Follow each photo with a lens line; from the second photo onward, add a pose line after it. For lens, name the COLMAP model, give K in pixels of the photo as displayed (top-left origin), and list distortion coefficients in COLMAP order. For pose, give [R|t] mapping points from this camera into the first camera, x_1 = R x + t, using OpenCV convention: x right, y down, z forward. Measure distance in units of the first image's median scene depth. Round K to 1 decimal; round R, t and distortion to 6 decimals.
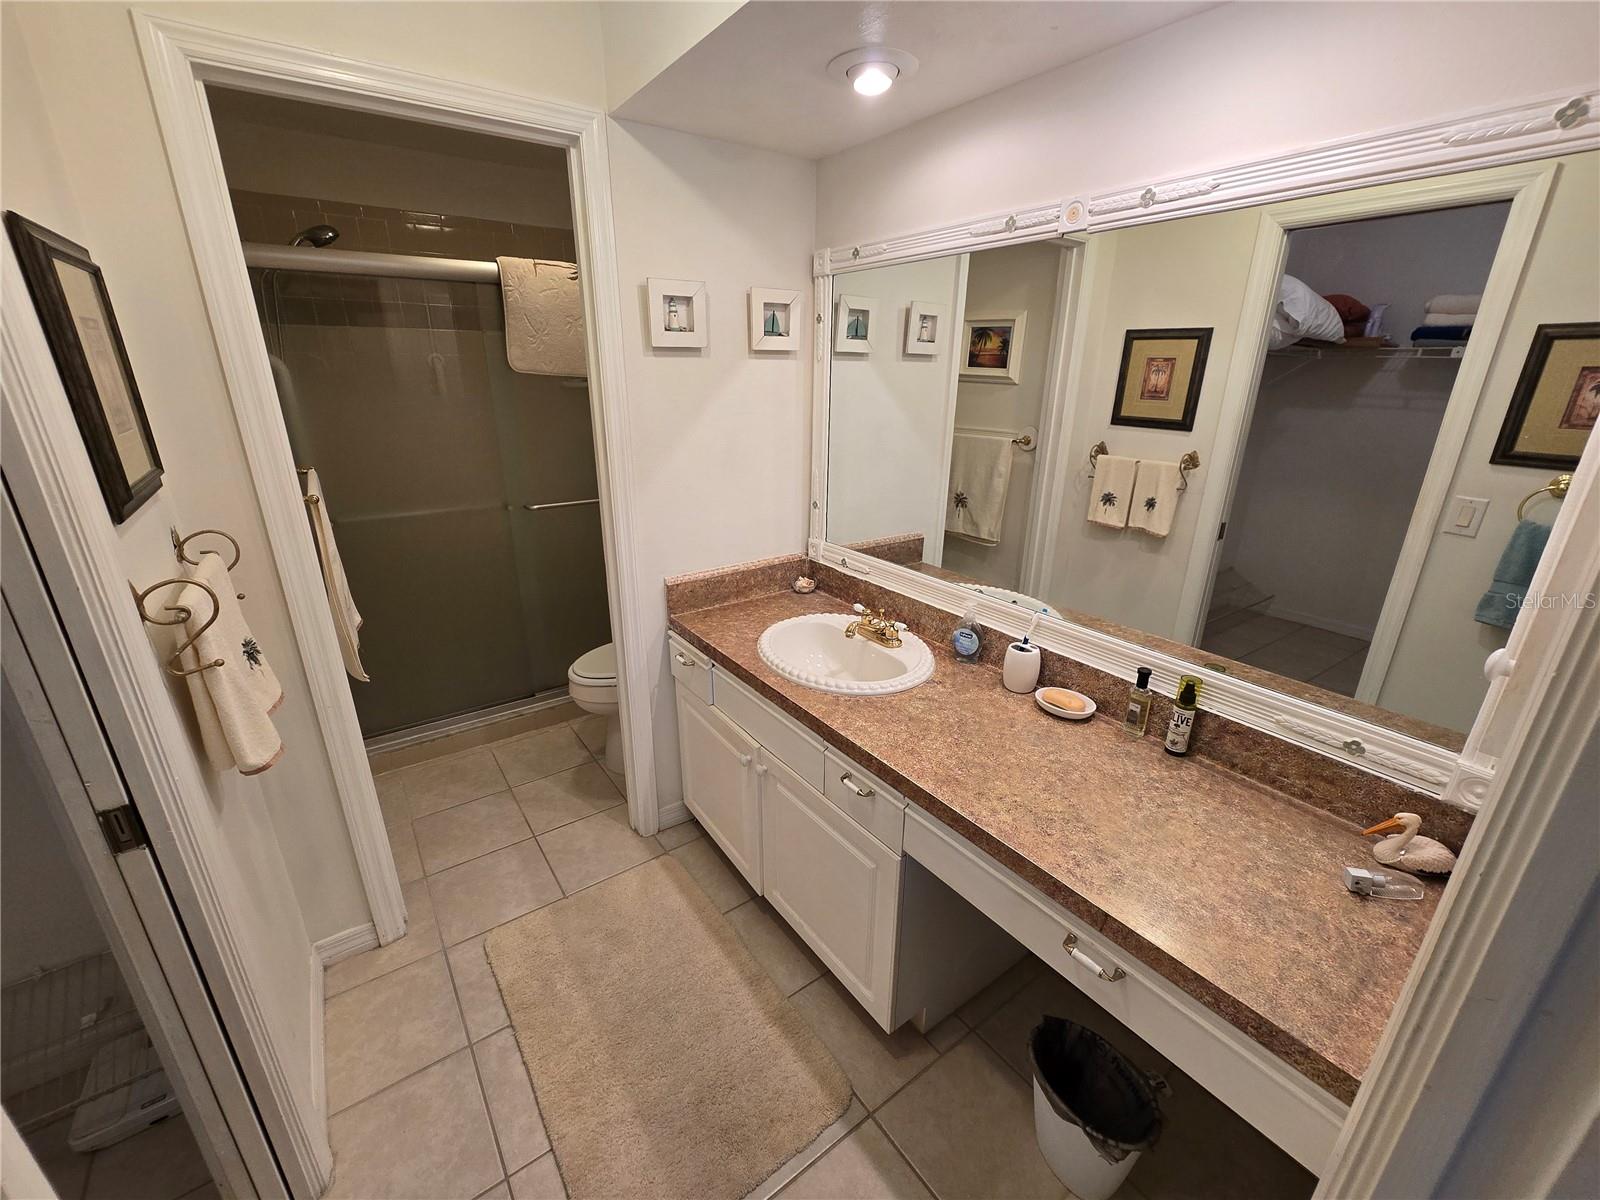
lens RADIAL K [[657.8, 0, 793.4], [0, 657.8, 602.7], [0, 0, 1]] dist [0.000345, 0.000058]
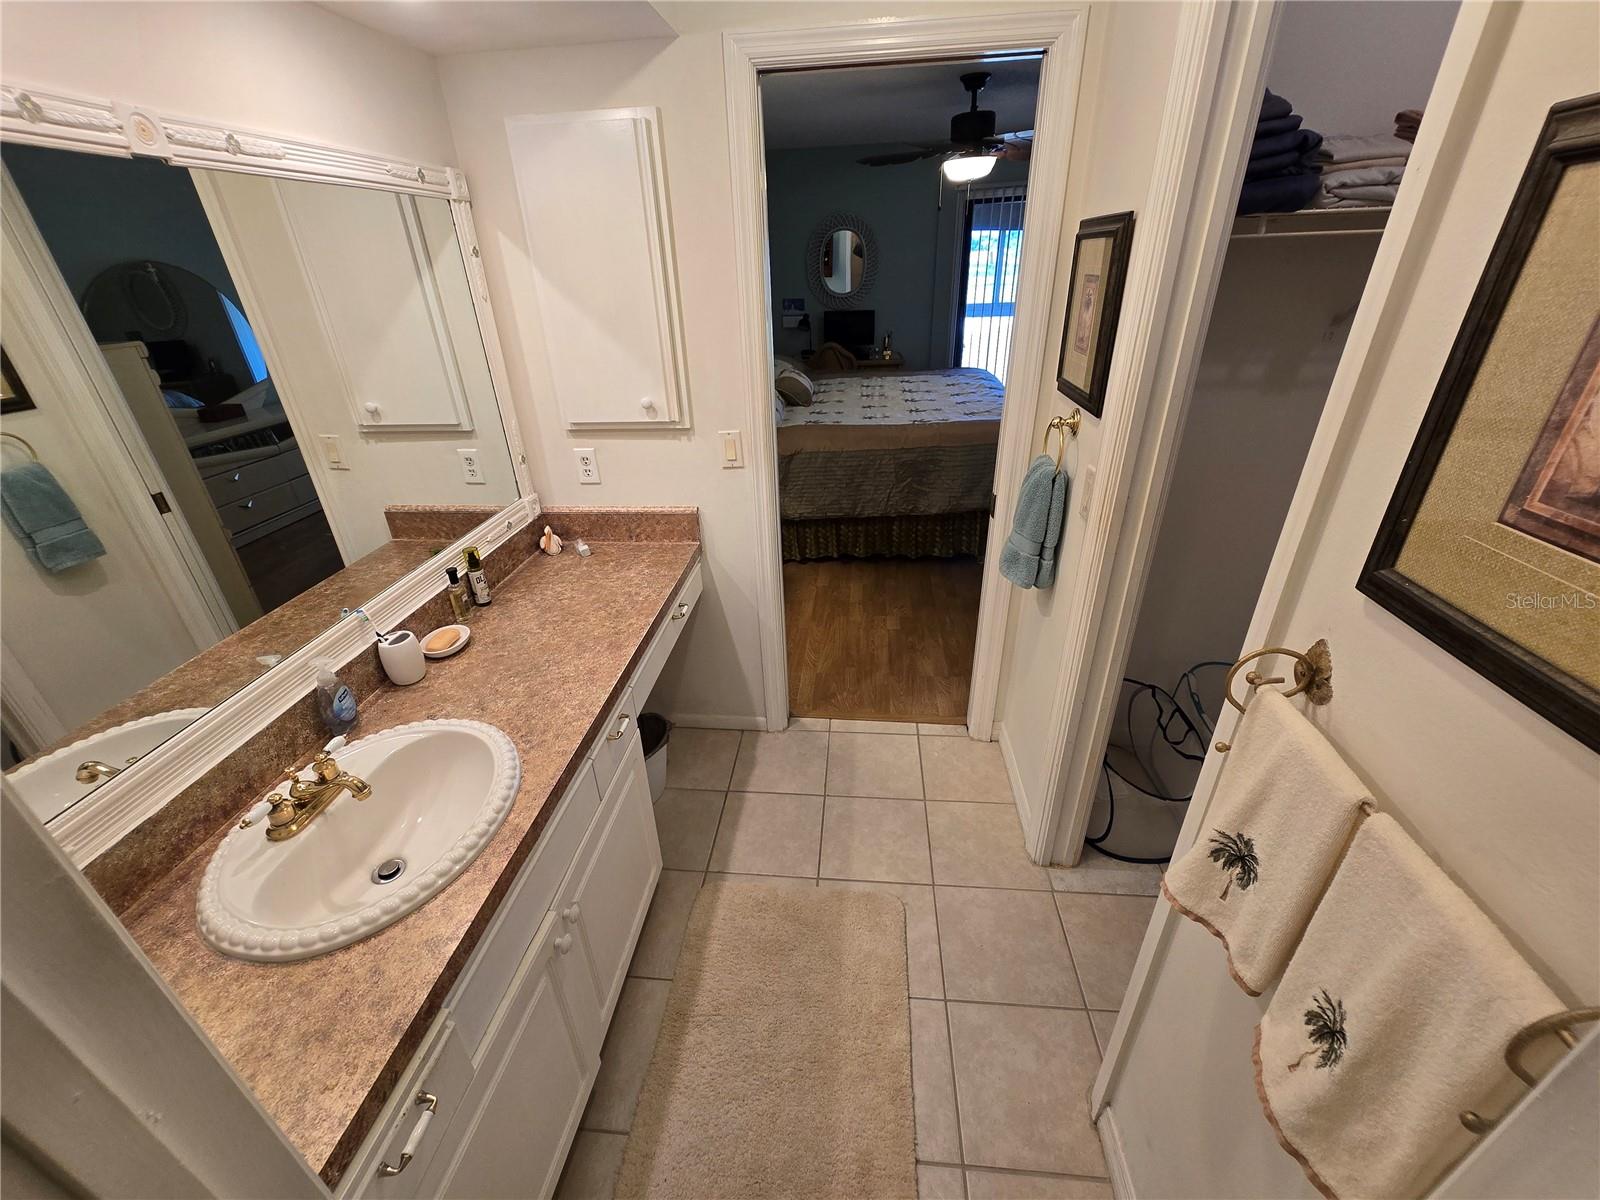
lens RADIAL K [[657.8, 0, 793.4], [0, 657.8, 602.7], [0, 0, 1]] dist [0.000345, 0.000058]
pose [[-0.749343, -0.291571, 0.594534, -0.728692], [0.249490, 0.707361, 0.661358, -0.528085], [-0.613384, 0.643915, -0.457312, 1.245873]]
